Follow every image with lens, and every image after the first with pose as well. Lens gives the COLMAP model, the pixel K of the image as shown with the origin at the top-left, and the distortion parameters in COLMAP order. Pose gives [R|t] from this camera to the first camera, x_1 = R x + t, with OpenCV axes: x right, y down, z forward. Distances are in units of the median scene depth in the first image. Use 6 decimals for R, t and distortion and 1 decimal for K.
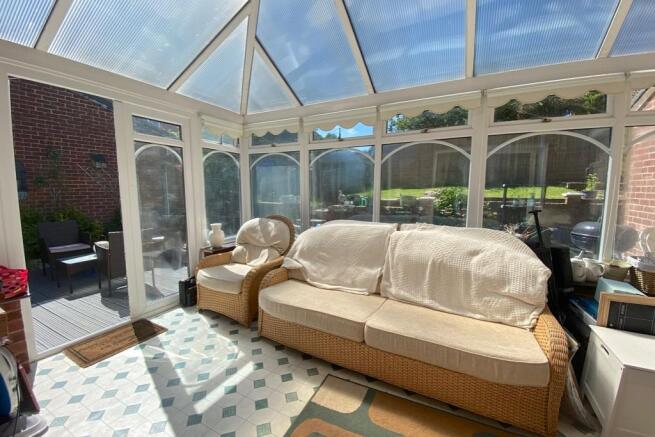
lens RADIAL K [[268.8, 0, 322.4], [0, 268.8, 218.2], [0, 0, 1]] dist [-0.005803, -0.008131]
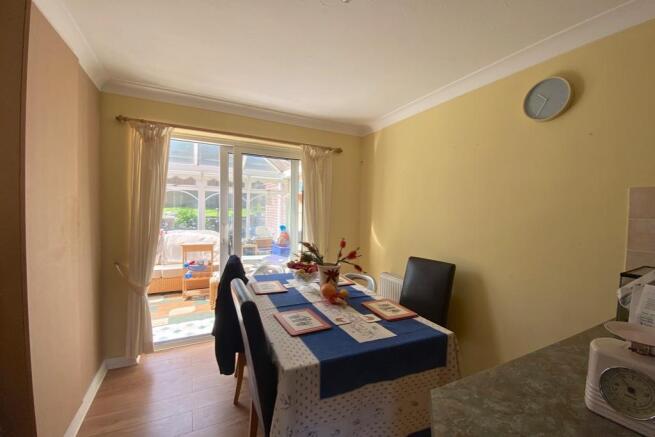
lens RADIAL K [[268.8, 0, 330.3], [0, 268.8, 219.0], [0, 0, 1]] dist [-0.005803, -0.008131]
pose [[0.574840, -0.025247, 0.817876, -0.668949], [0.073609, 0.997067, -0.020957, 0.064020], [-0.814948, 0.072250, 0.575012, -1.207923]]
